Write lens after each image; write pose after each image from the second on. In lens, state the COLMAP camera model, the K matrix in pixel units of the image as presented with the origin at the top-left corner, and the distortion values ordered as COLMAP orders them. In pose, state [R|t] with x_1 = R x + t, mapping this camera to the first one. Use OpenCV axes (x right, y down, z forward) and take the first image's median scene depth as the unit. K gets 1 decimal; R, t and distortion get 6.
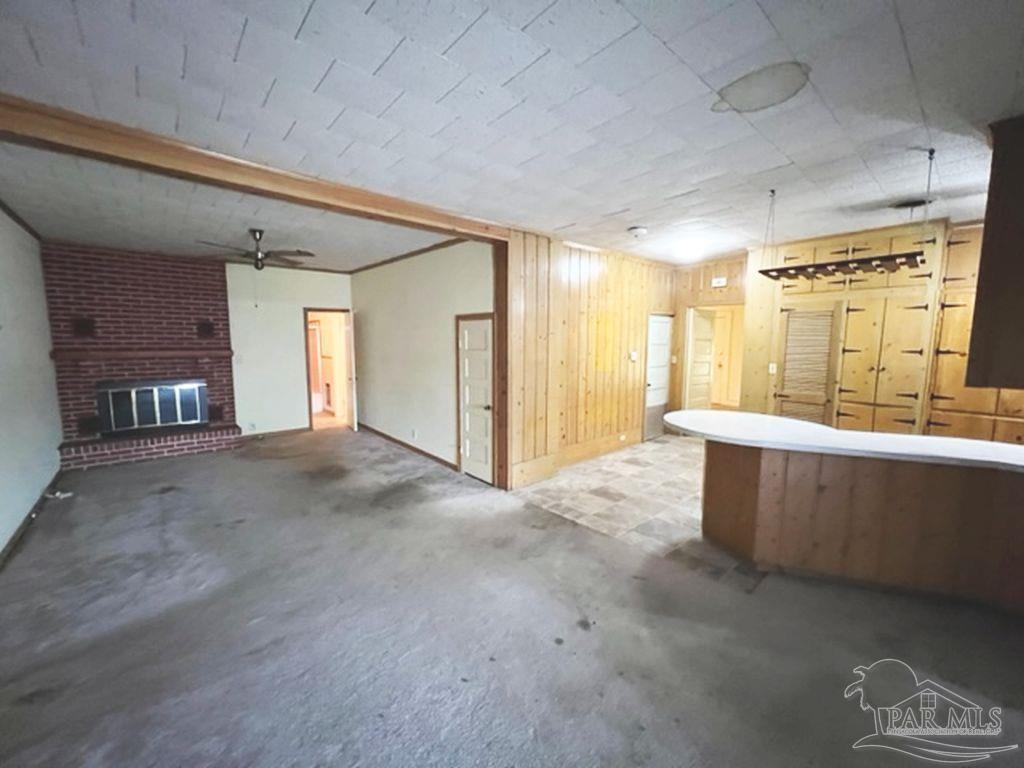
lens RADIAL K [[409.1, 0, 506.2], [0, 409.1, 383.5], [0, 0, 1]] dist [-0.002806, 0.001047]
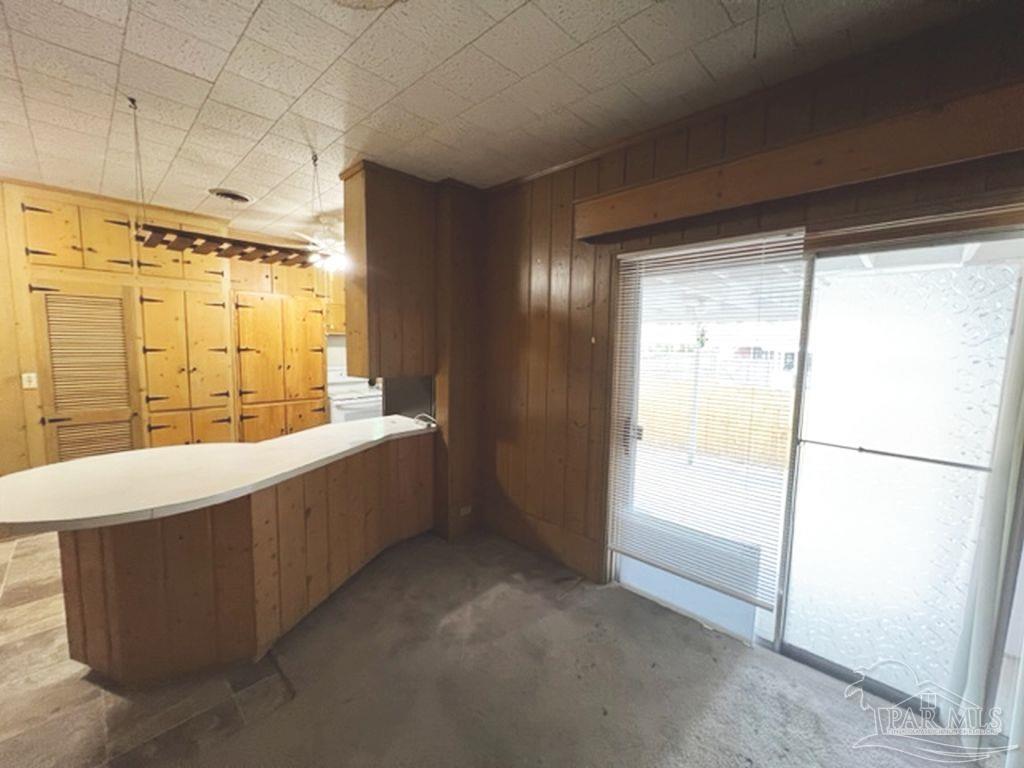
lens RADIAL K [[409.1, 0, 514.2], [0, 409.1, 381.9], [0, 0, 1]] dist [-0.002806, 0.001047]
pose [[-0.100738, -0.097373, 0.990137, -0.054546], [0.090844, 0.990142, 0.106616, -0.040162], [-0.990757, 0.100688, -0.090899, 0.381450]]
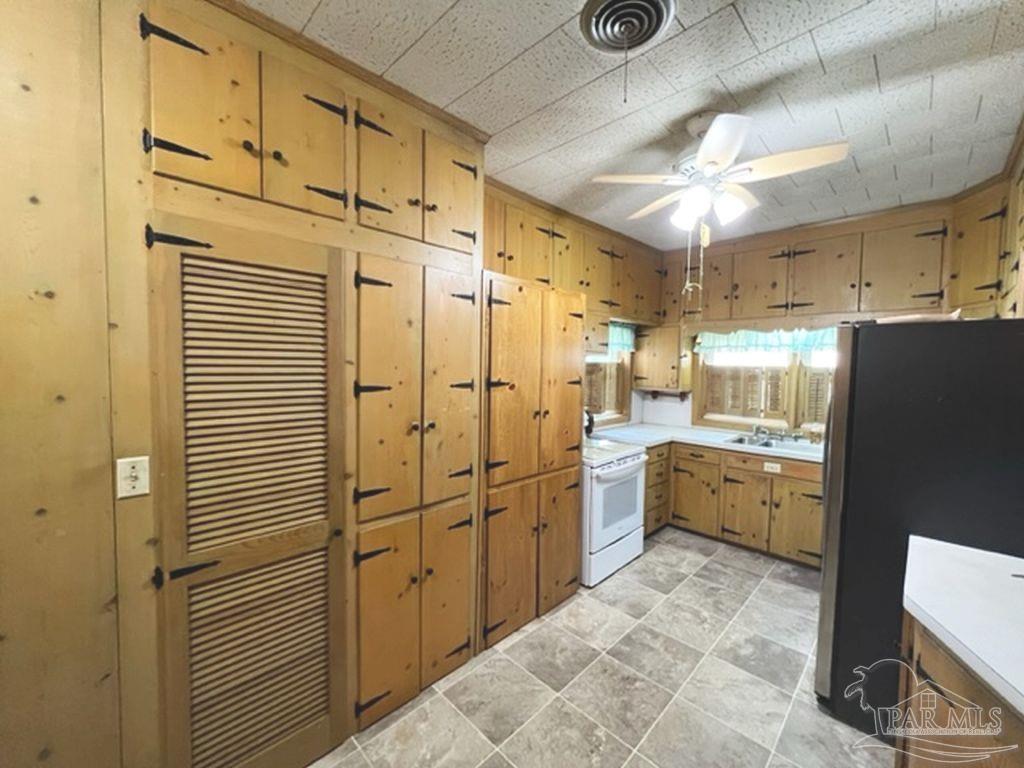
lens RADIAL K [[410.7, 0, 513.8], [0, 410.7, 382.3], [0, 0, 1]] dist [-0.002231, -0.000095]
pose [[-0.077263, -0.047105, 0.995897, 0.476049], [0.093562, 0.994133, 0.054280, -0.099397], [-0.992611, 0.097372, -0.072402, 0.945942]]
